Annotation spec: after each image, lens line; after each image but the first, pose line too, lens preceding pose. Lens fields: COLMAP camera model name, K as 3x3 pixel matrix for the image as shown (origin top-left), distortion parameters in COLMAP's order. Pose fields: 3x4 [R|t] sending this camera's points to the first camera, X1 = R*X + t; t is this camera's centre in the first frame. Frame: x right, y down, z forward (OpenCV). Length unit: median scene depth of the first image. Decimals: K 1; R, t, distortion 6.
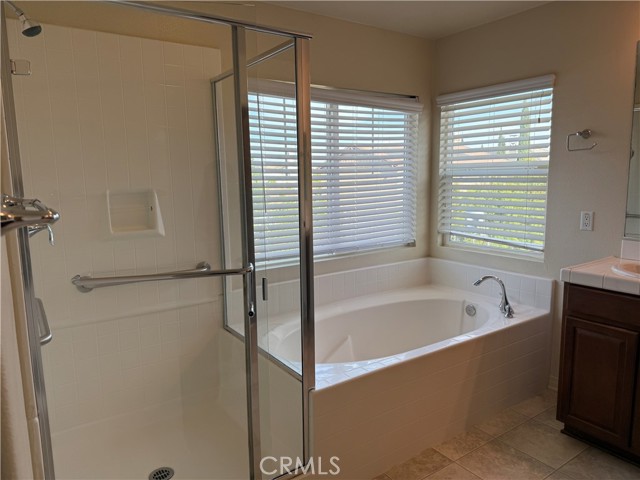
lens RADIAL K [[451.6, 0, 319.7], [0, 451.6, 242.2], [0, 0, 1]] dist [0.146656, -0.241221]
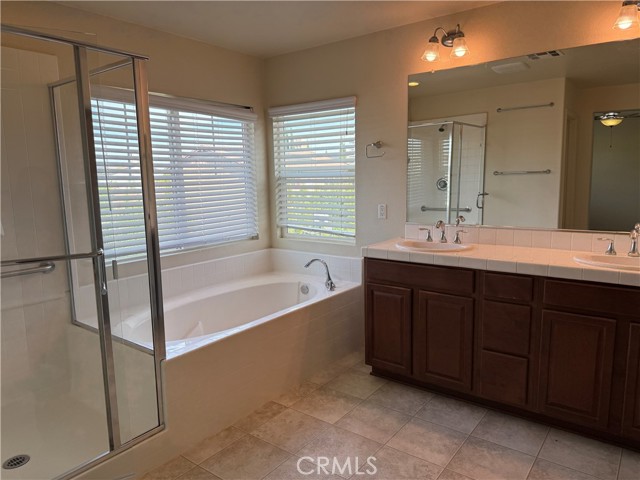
lens RADIAL K [[451.6, 0, 319.7], [0, 451.6, 242.2], [0, 0, 1]] dist [0.146656, -0.241221]
pose [[0.950782, -0.046585, 0.306340, 0.011398], [0.048492, 0.998823, 0.001385, 0.028550], [-0.306044, 0.013538, 0.951921, -0.157698]]
